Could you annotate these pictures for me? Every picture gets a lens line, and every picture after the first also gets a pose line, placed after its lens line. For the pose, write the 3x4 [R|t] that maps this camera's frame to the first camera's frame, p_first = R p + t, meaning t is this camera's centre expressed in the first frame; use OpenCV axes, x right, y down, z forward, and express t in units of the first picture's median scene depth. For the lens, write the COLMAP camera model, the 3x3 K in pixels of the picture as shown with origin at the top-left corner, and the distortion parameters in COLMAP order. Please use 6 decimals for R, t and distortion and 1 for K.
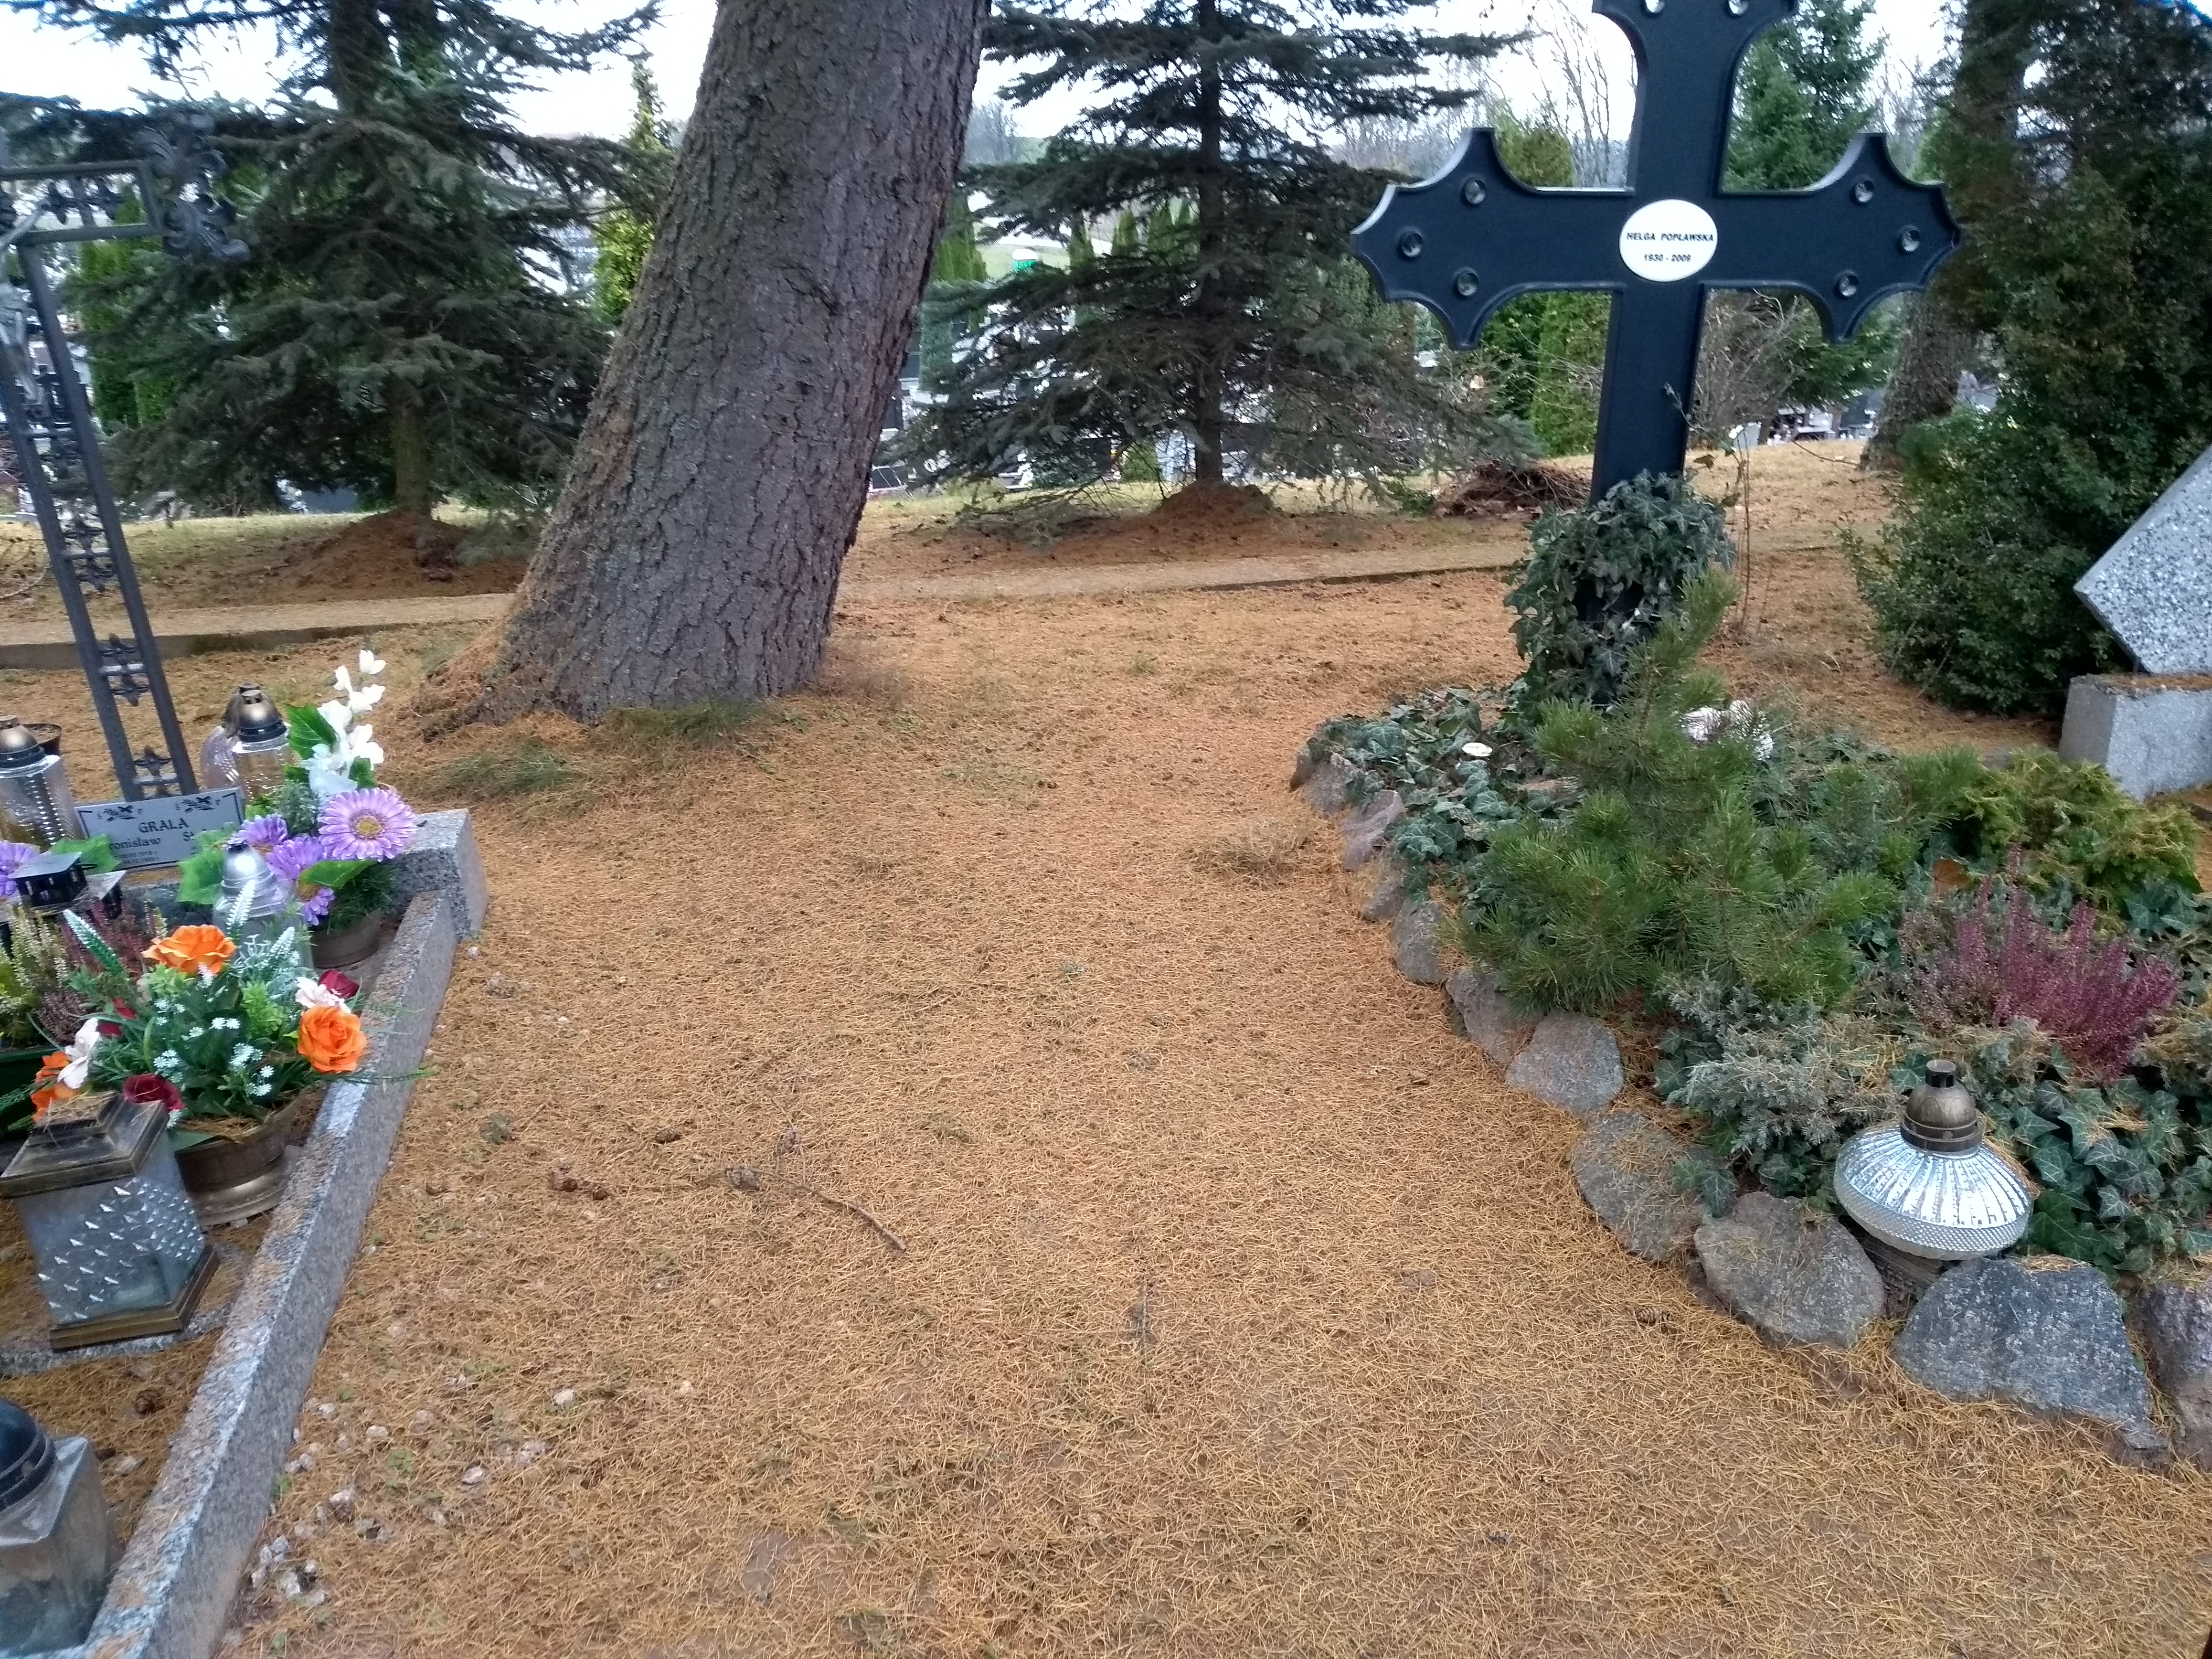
lens RADIAL K [[1795.9, 0, 1046.1], [0, 1795.9, 794.9], [0, 0, 1]] dist [0.144256, -0.380611]
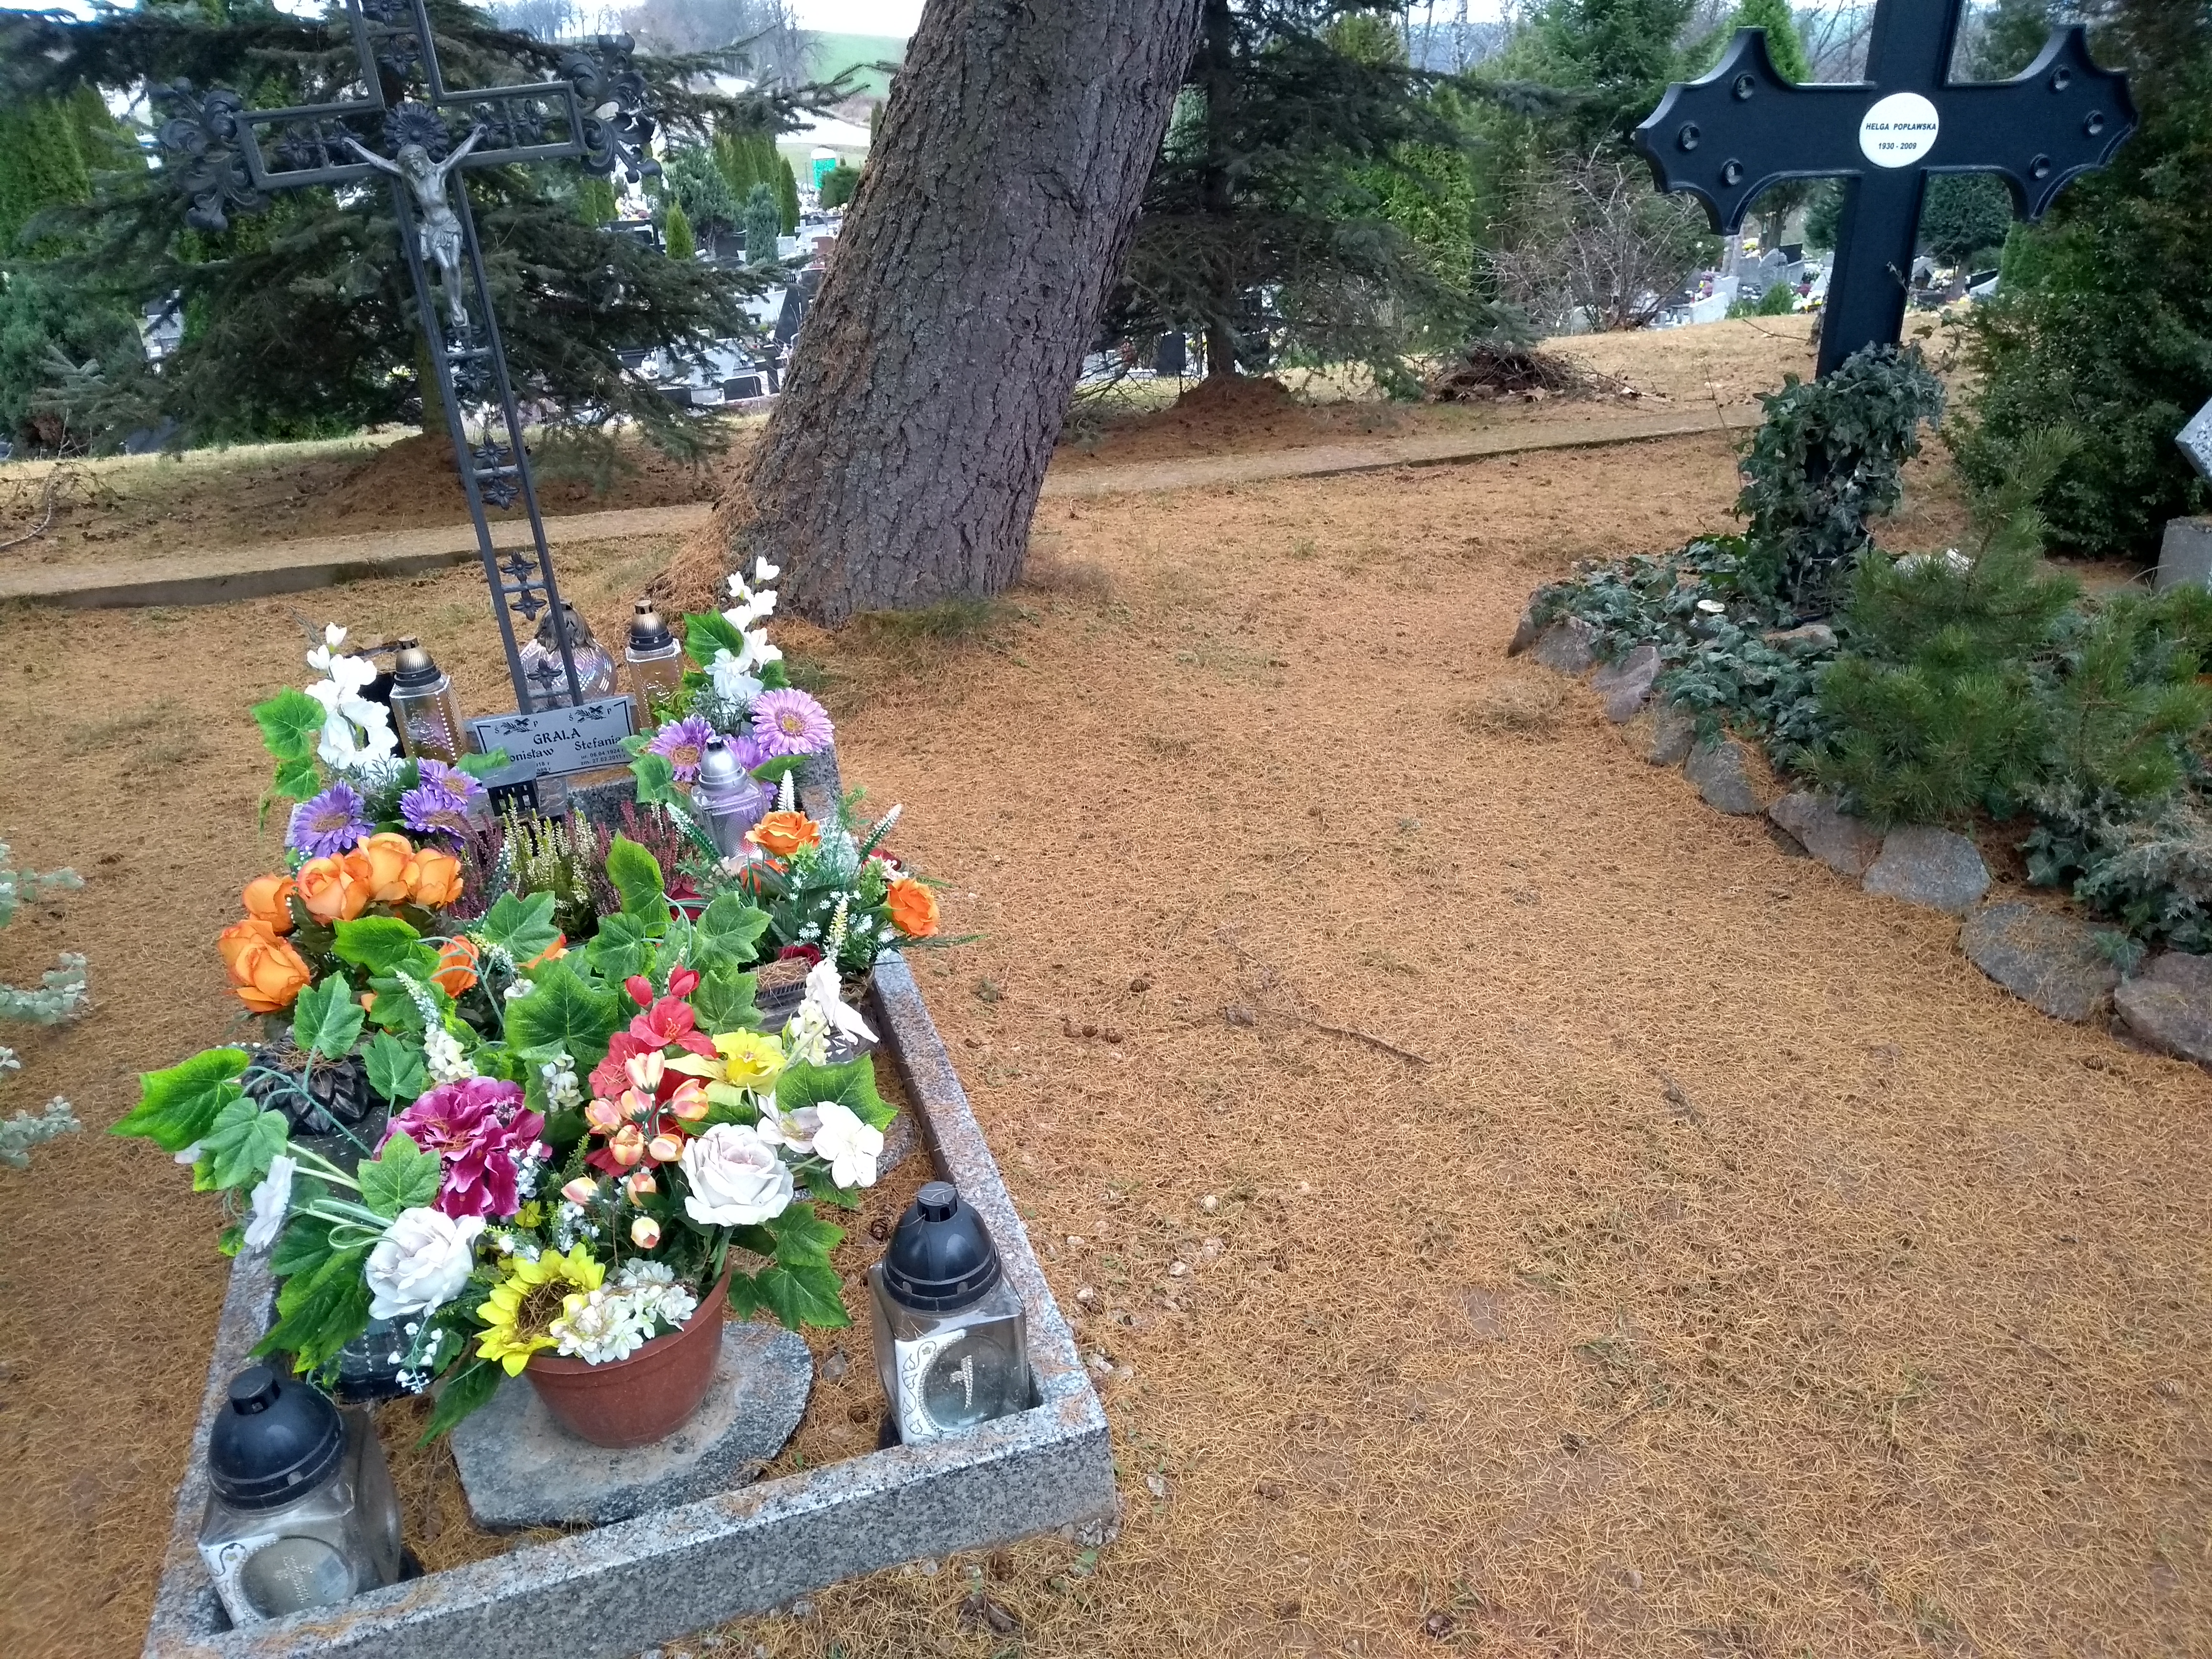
lens RADIAL K [[1797.4, 0, 1072.0], [0, 1797.4, 816.1], [0, 0, 1]] dist [0.056743, -0.132048]
pose [[0.993067, -0.060012, 0.101074, -0.255290], [0.053556, 0.996420, 0.065420, 0.008917], [-0.104638, -0.059554, 0.992726, -0.047238]]
